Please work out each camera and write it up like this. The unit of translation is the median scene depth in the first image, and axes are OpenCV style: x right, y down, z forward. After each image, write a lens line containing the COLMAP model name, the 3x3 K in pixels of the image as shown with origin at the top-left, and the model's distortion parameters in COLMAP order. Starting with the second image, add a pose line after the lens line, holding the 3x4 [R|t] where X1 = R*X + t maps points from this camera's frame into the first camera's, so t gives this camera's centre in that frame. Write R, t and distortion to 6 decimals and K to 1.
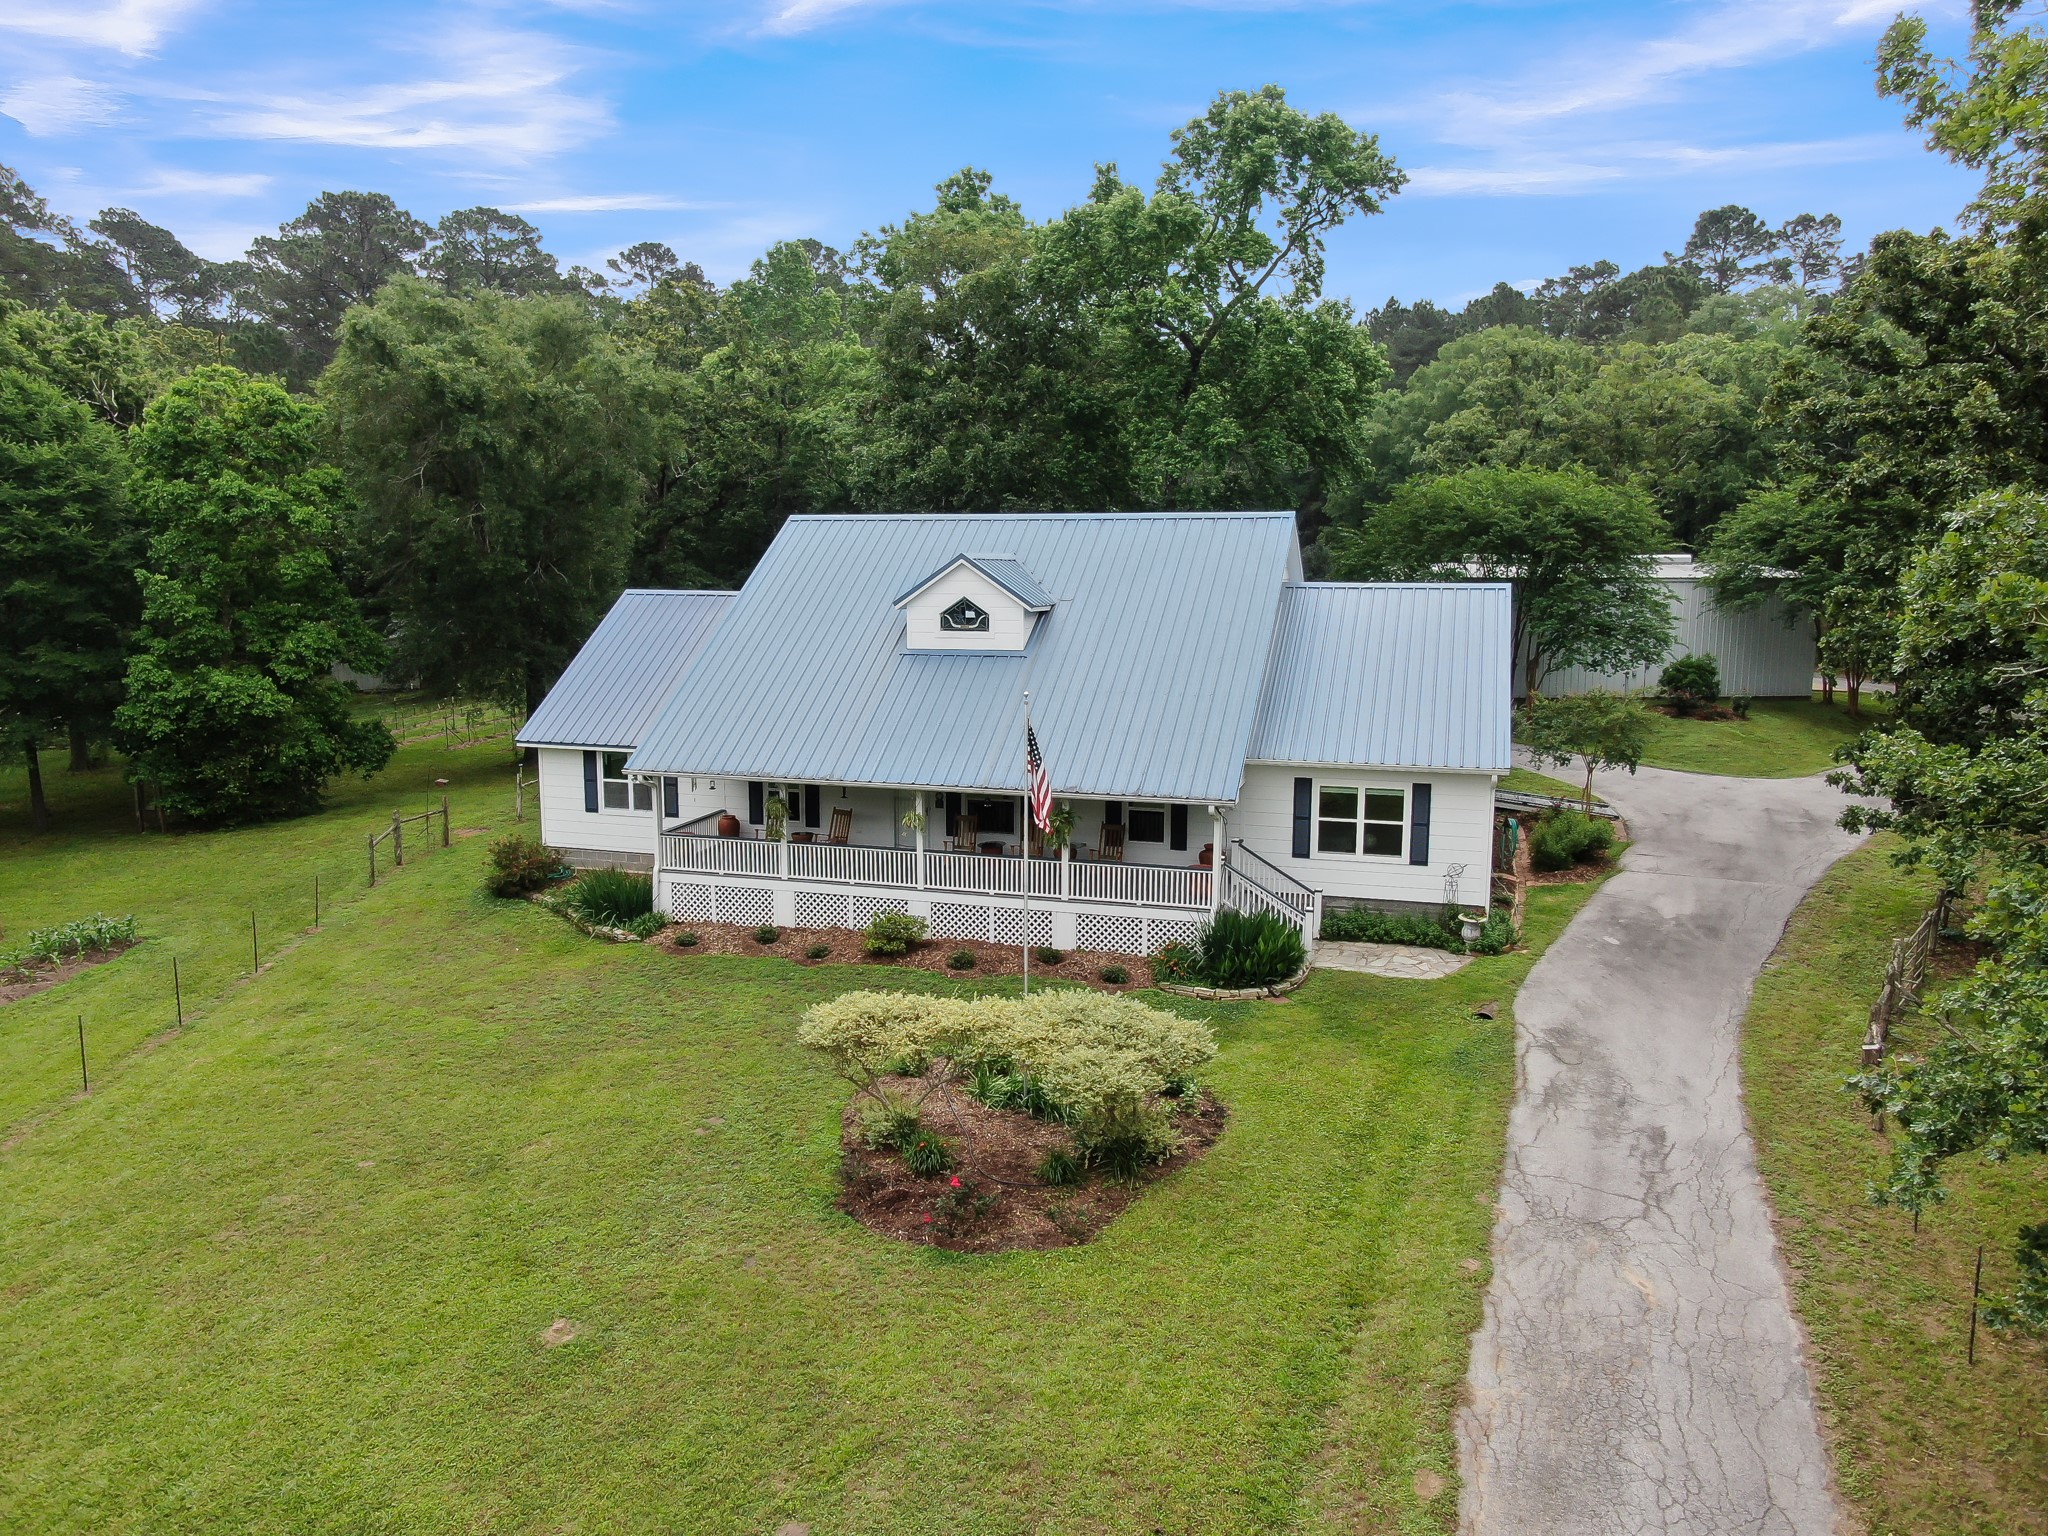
lens RADIAL K [[1472.1, 0, 1024.0], [0, 1472.1, 768.0], [0, 0, 1]] dist [-0.011467, -0.005989]
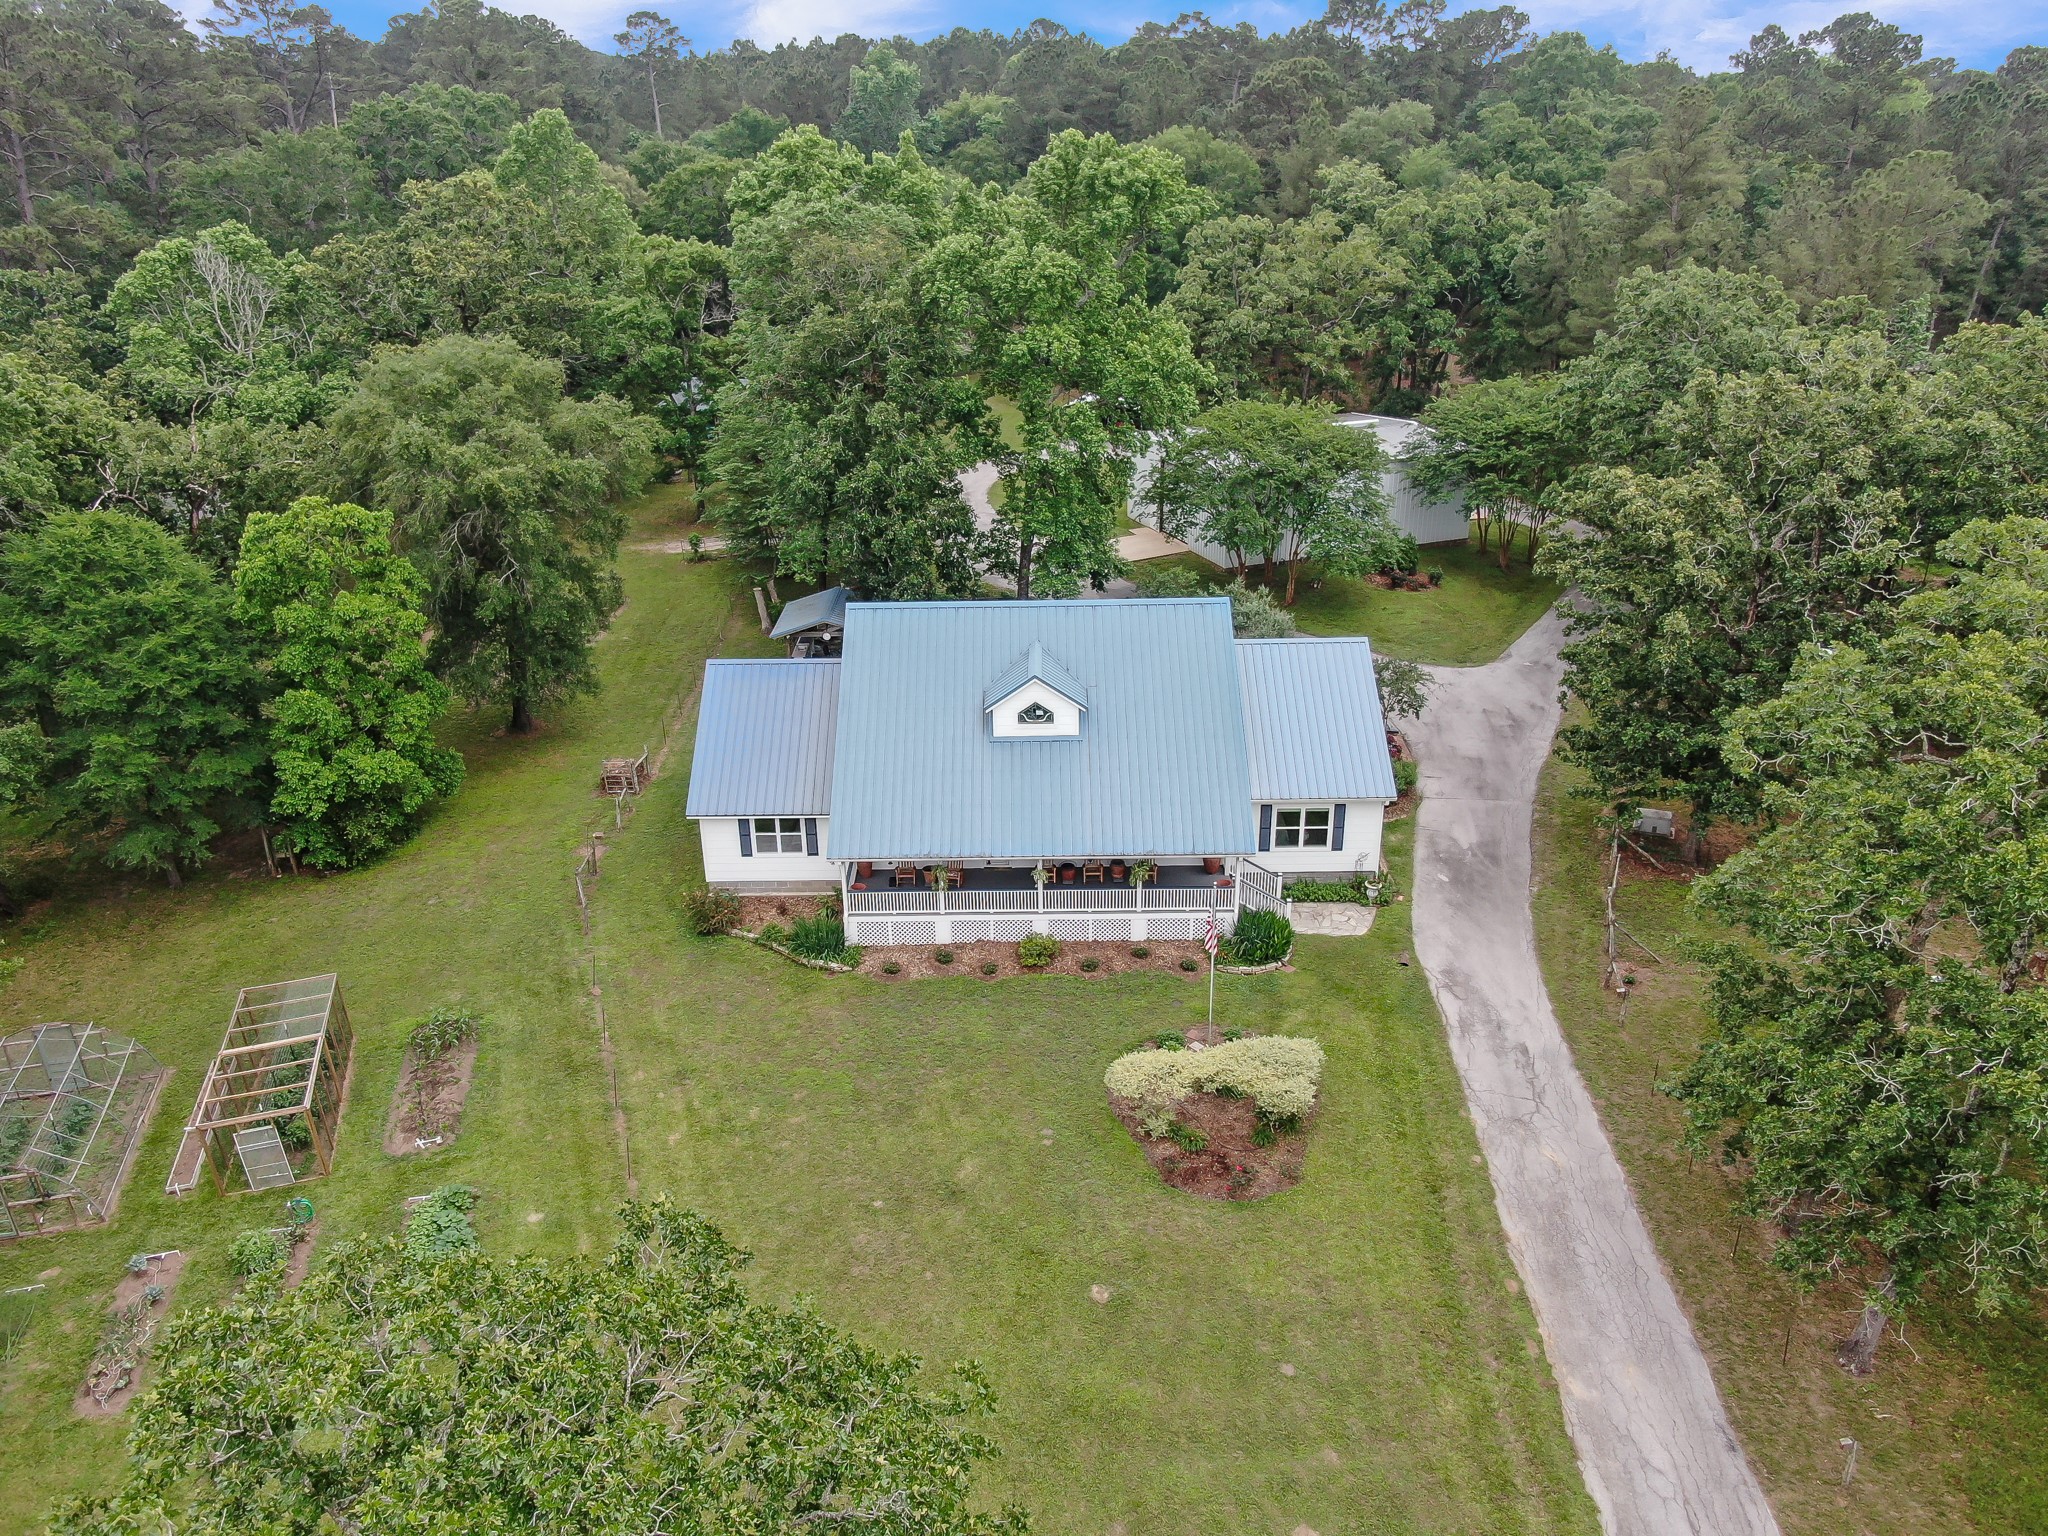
lens RADIAL K [[1472.1, 0, 1024.0], [0, 1472.1, 768.0], [0, 0, 1]] dist [-0.011467, -0.005989]
pose [[0.956467, -0.132446, 0.260055, -0.466211], [0.059416, 0.960799, 0.270806, -0.477341], [-0.285728, -0.243565, 0.926842, -0.371339]]
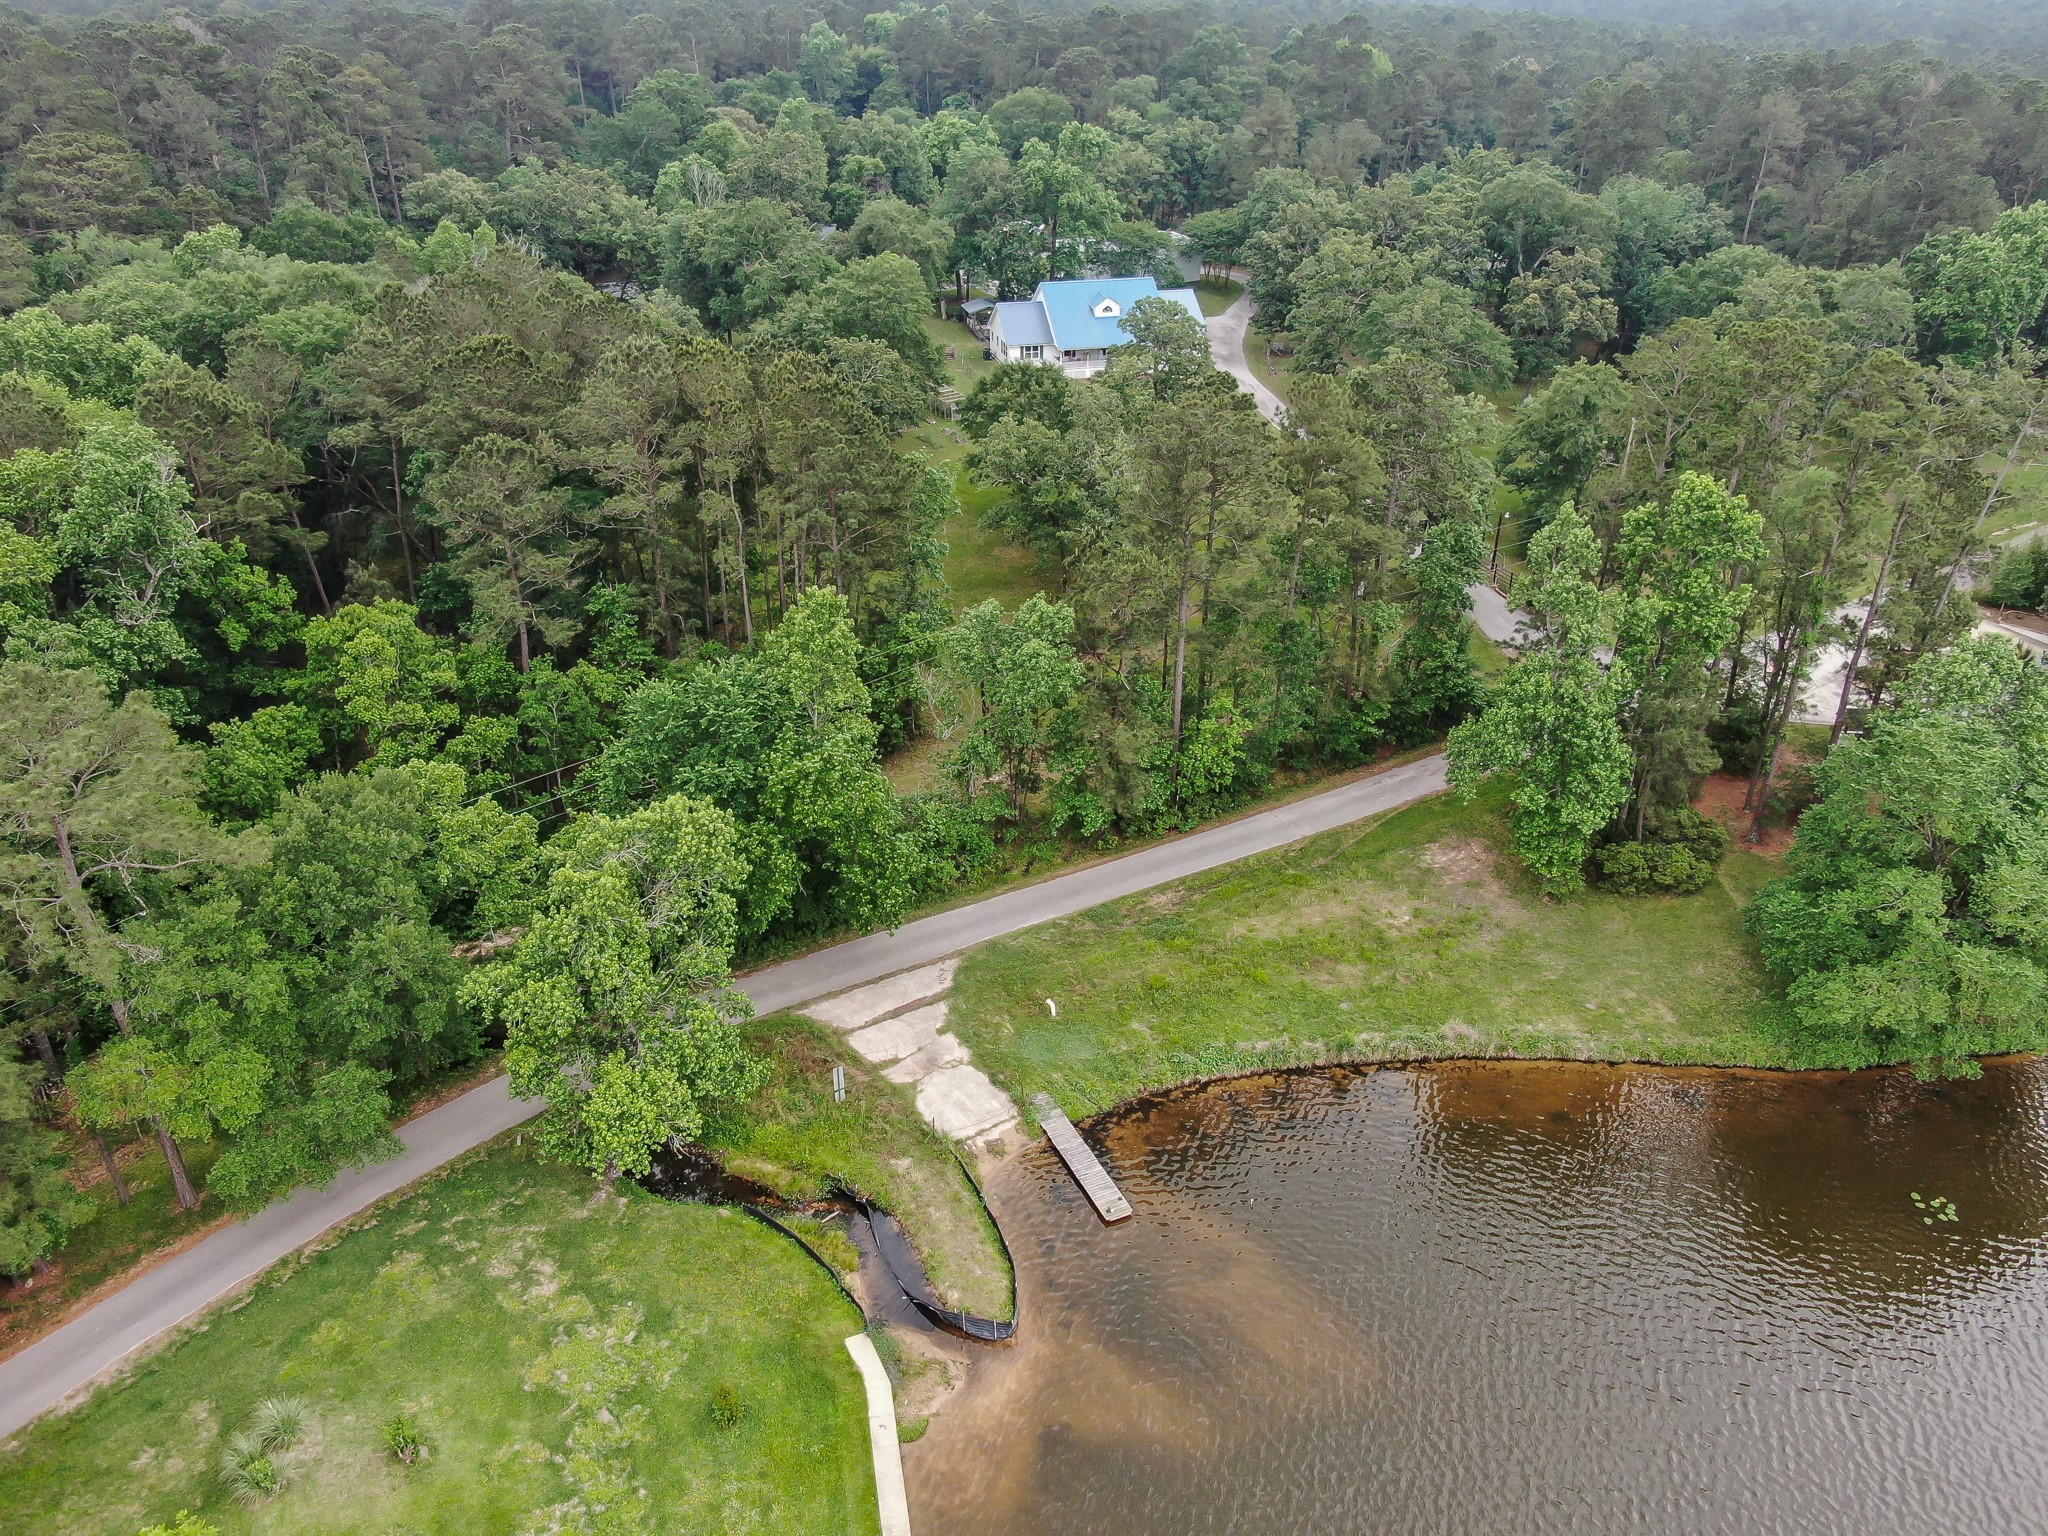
lens RADIAL K [[1472.1, 0, 1024.0], [0, 1472.1, 768.0], [0, 0, 1]] dist [-0.011467, -0.005989]
pose [[0.858323, -0.248158, 0.449109, -3.099636], [0.077130, 0.927724, 0.365210, -0.535809], [-0.507279, -0.278829, 0.815428, -3.564325]]
